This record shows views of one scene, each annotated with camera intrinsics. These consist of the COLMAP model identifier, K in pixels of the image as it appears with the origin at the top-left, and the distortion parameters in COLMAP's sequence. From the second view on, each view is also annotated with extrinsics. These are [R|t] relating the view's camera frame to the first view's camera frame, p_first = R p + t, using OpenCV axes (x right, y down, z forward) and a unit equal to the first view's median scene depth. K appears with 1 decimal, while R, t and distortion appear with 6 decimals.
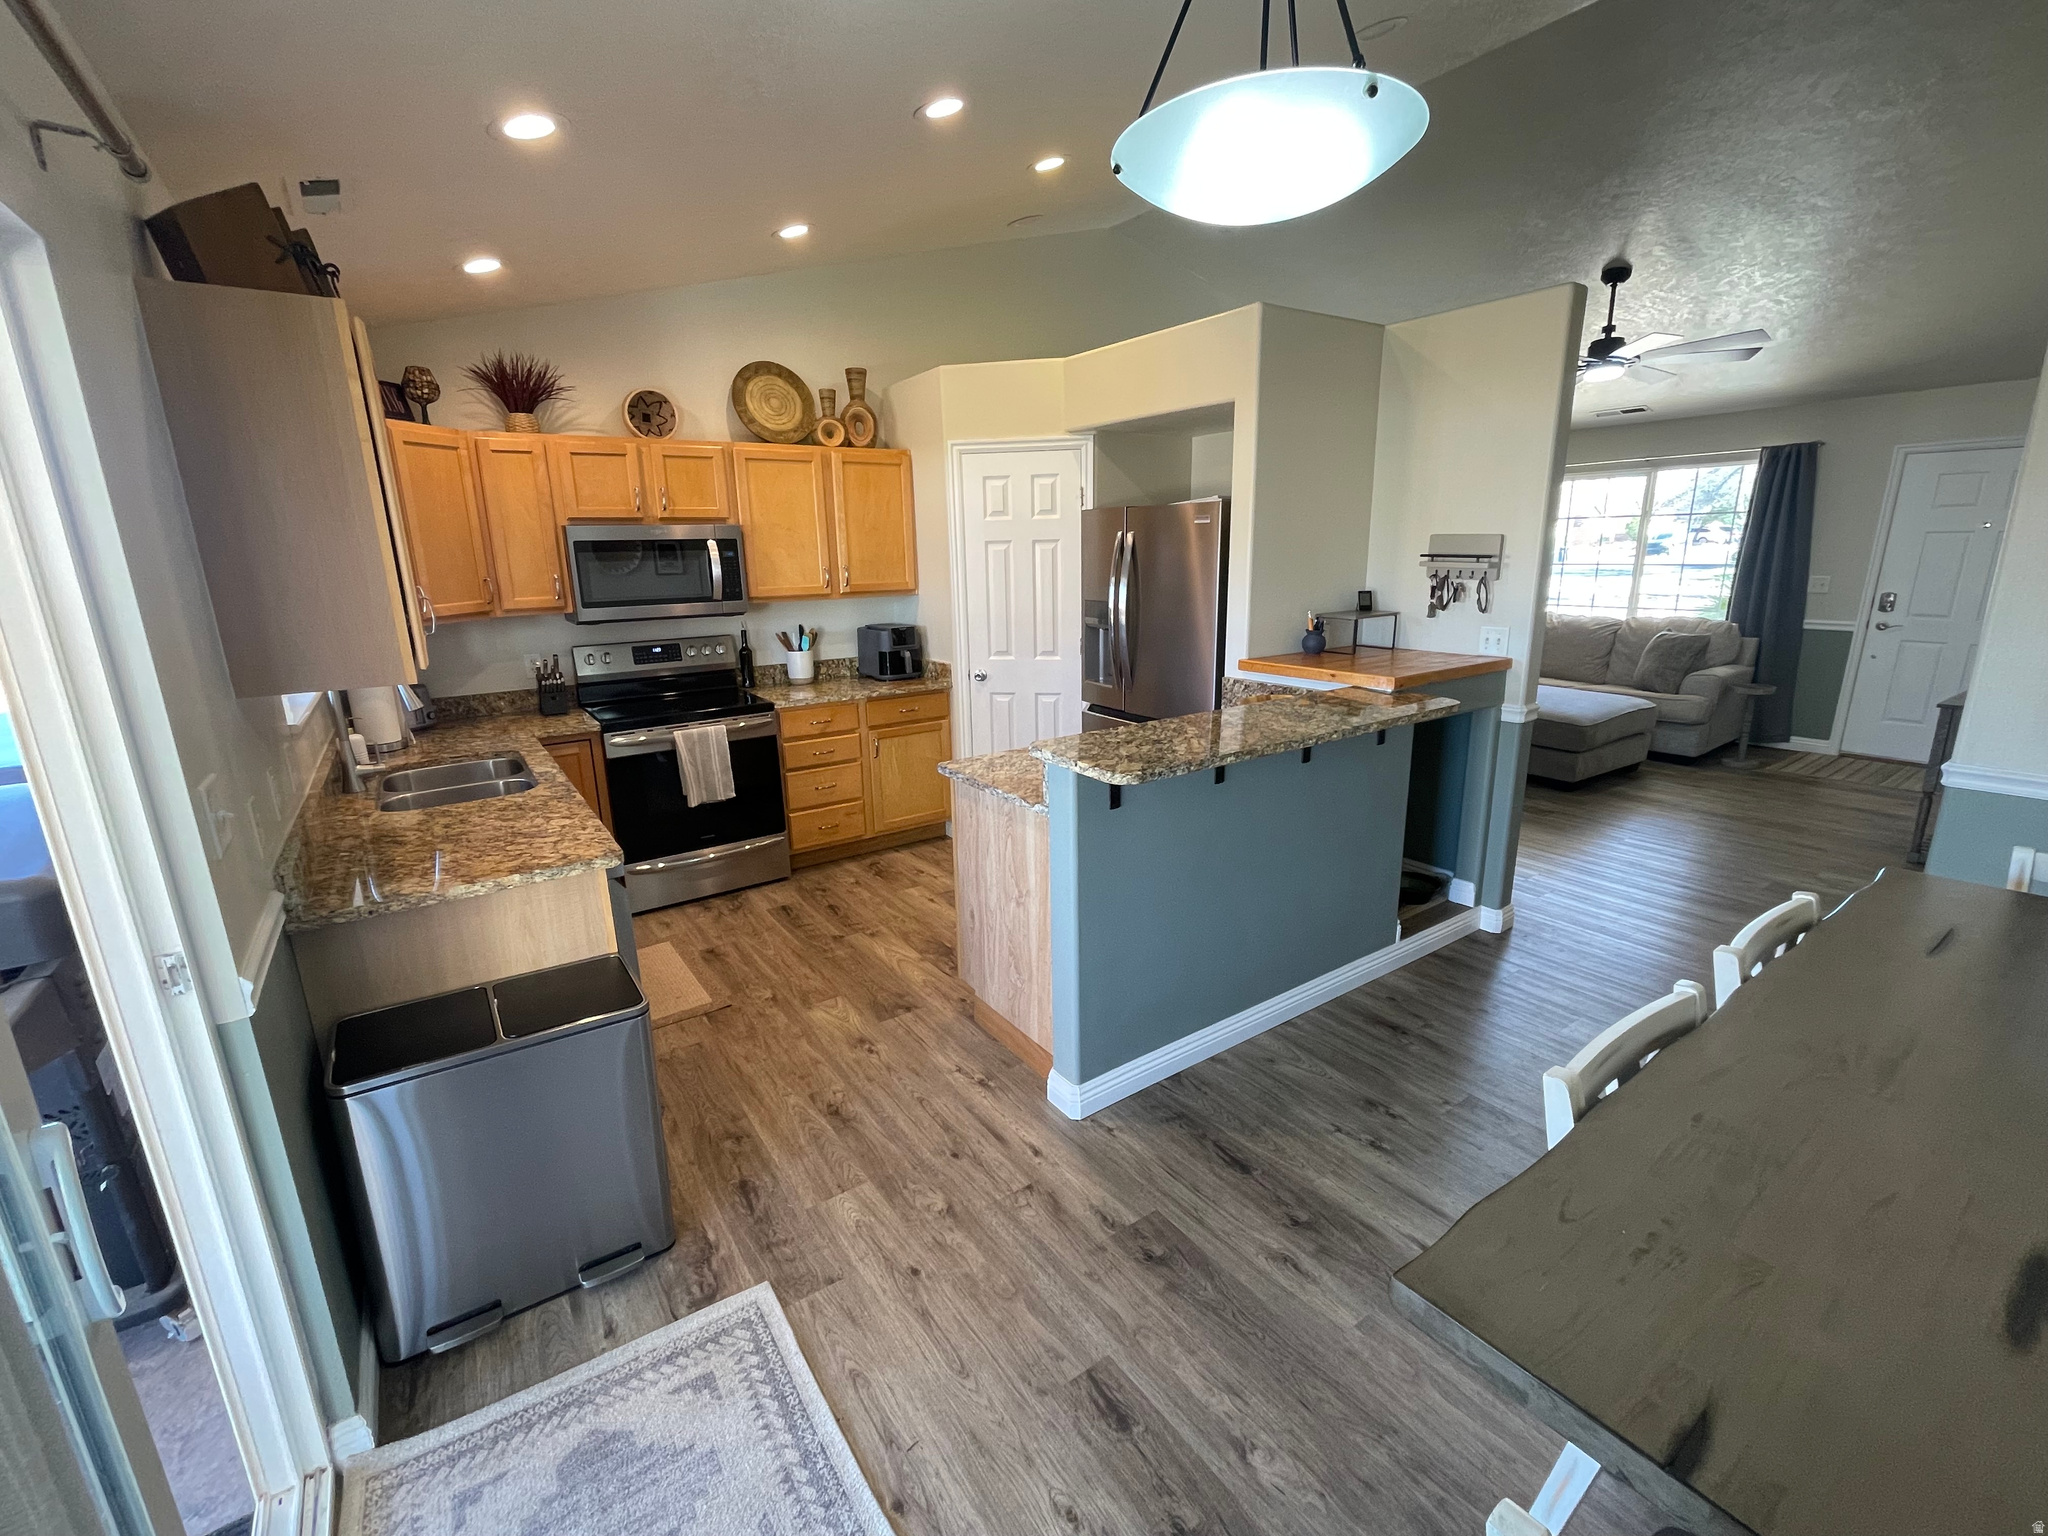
lens RADIAL K [[869.6, 0, 1024.0], [0, 869.6, 768.0], [0, 0, 1]] dist [0.000354, 0.000375]
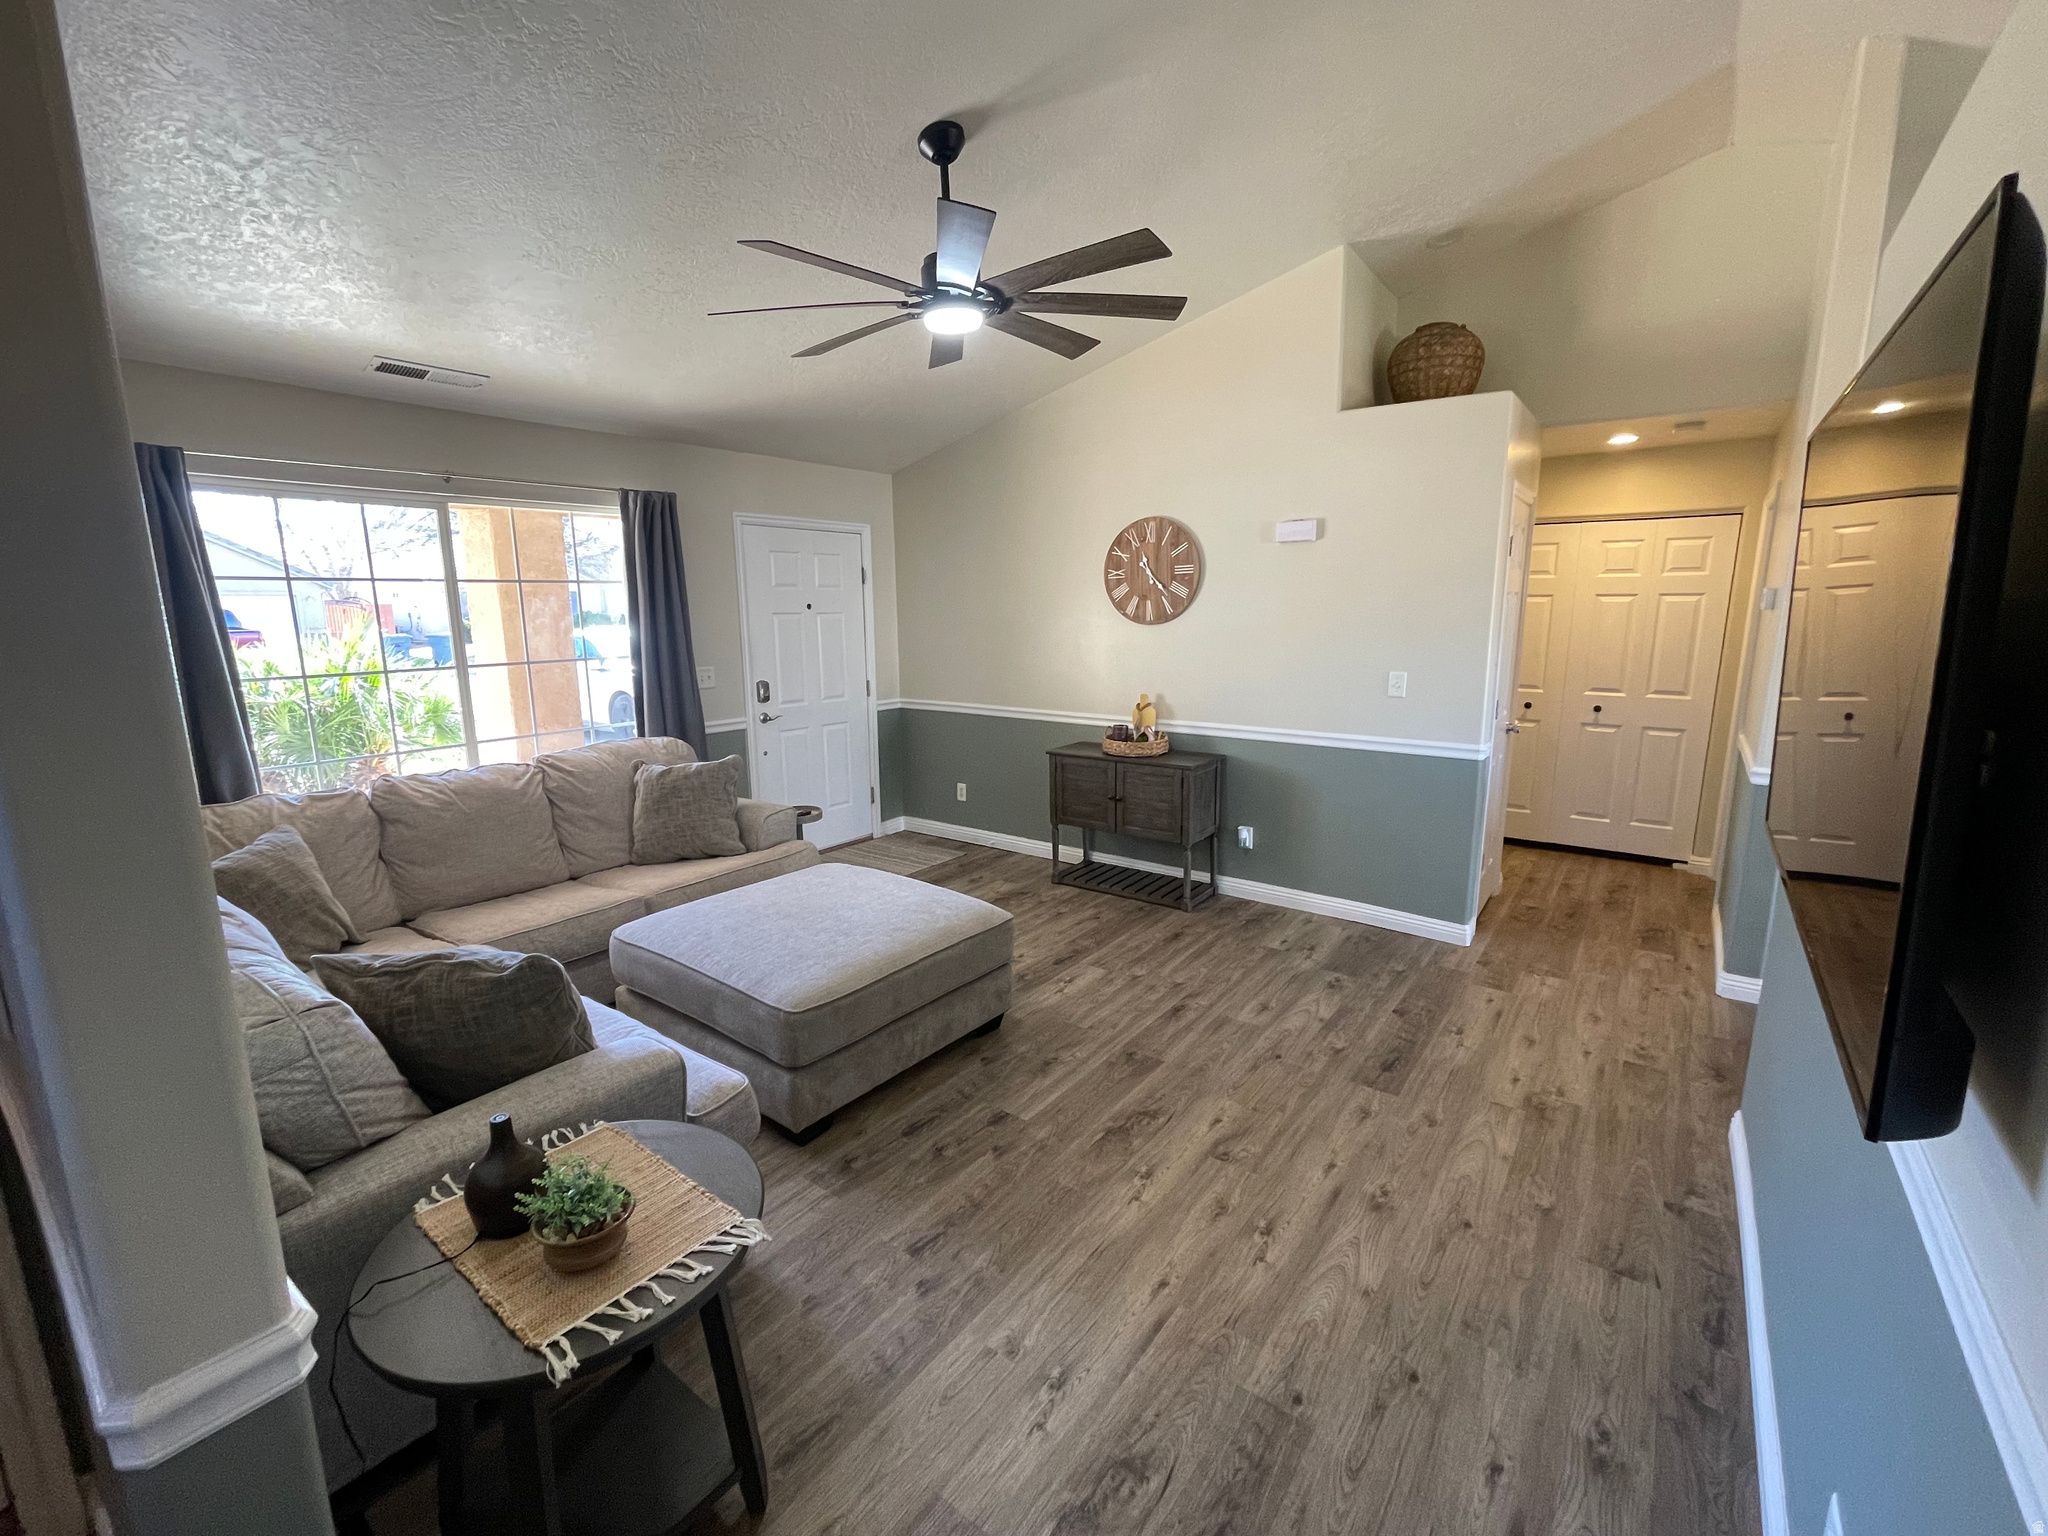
lens RADIAL K [[869.6, 0, 1024.0], [0, 869.6, 768.0], [0, 0, 1]] dist [0.000354, 0.000375]
pose [[-0.322948, -0.154152, 0.933778, 0.104201], [0.249946, 0.937724, 0.241247, -0.342786], [-0.912815, 0.311305, -0.264306, 1.319694]]
